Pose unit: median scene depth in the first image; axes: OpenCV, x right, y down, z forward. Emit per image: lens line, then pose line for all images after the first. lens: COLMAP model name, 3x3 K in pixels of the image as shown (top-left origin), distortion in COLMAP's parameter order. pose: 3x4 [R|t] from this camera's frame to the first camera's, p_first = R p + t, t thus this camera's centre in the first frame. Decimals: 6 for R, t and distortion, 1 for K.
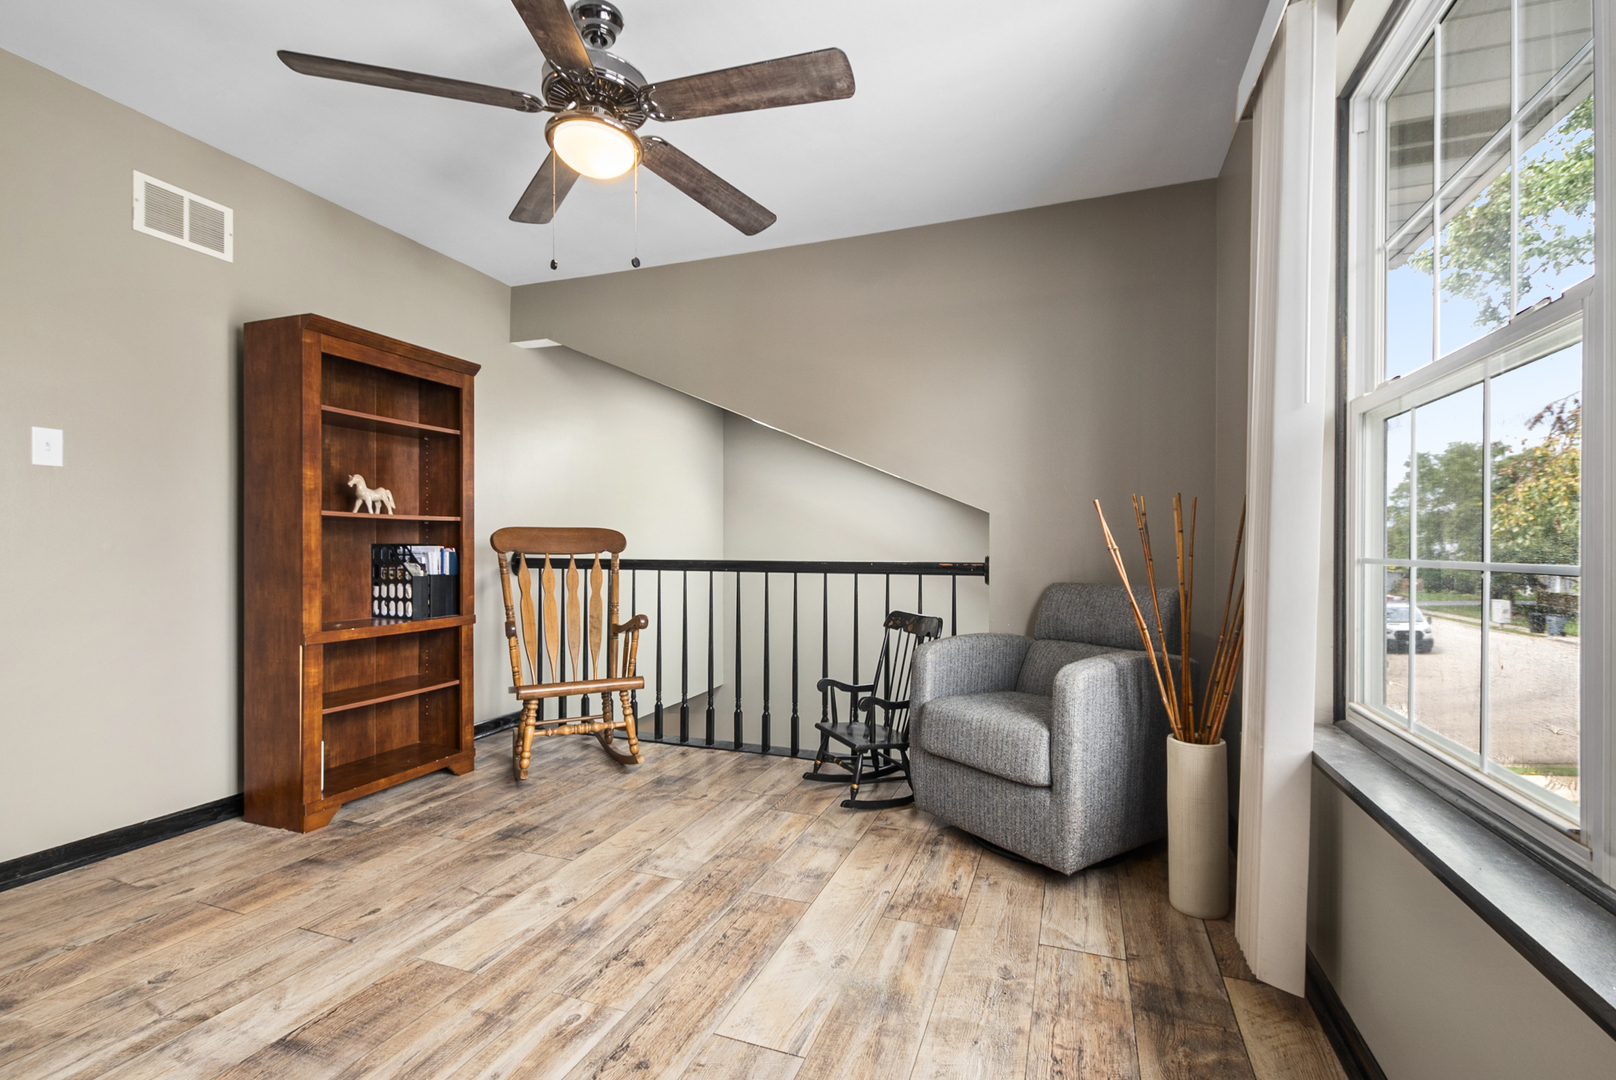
lens RADIAL K [[701.7, 0, 813.2], [0, 701.7, 552.2], [0, 0, 1]] dist [0.008860, -0.000062]
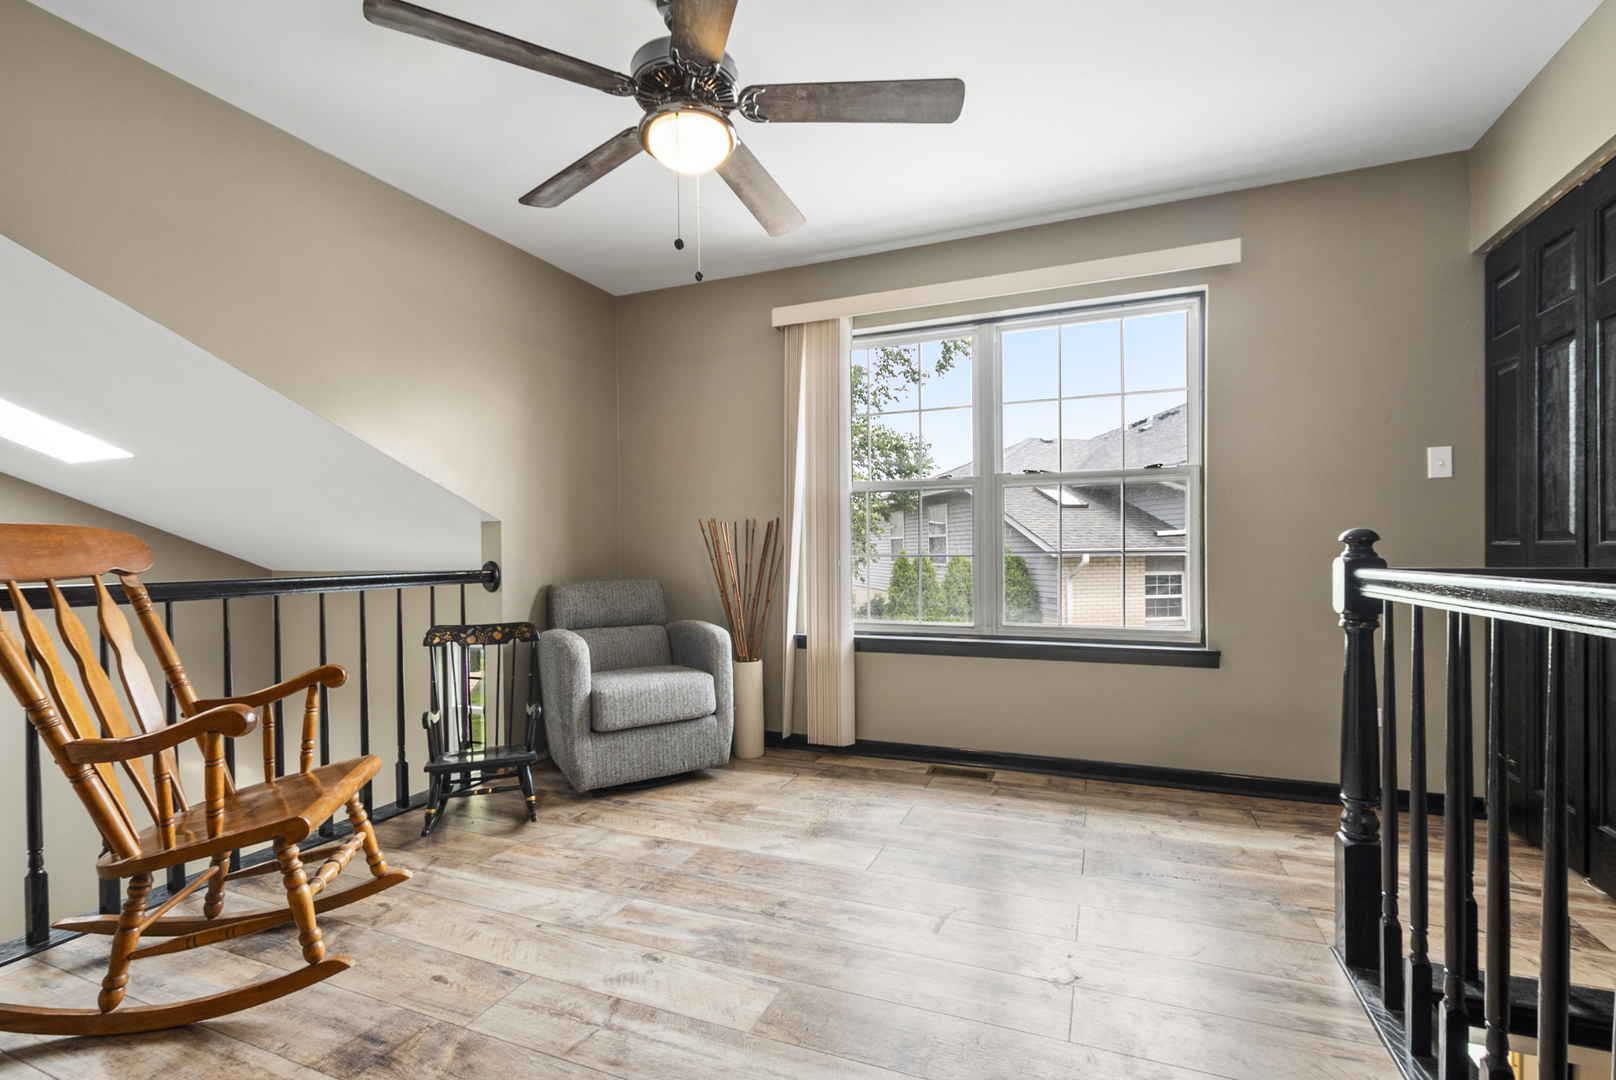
lens RADIAL K [[709.6, 0, 822.3], [0, 709.6, 539.6], [0, 0, 1]] dist [0.002223, -0.001002]
pose [[0.020144, 0.022662, 0.999540, -1.130818], [0.011190, 0.999675, -0.022890, 0.003075], [-0.999734, 0.011646, 0.019883, 0.703889]]
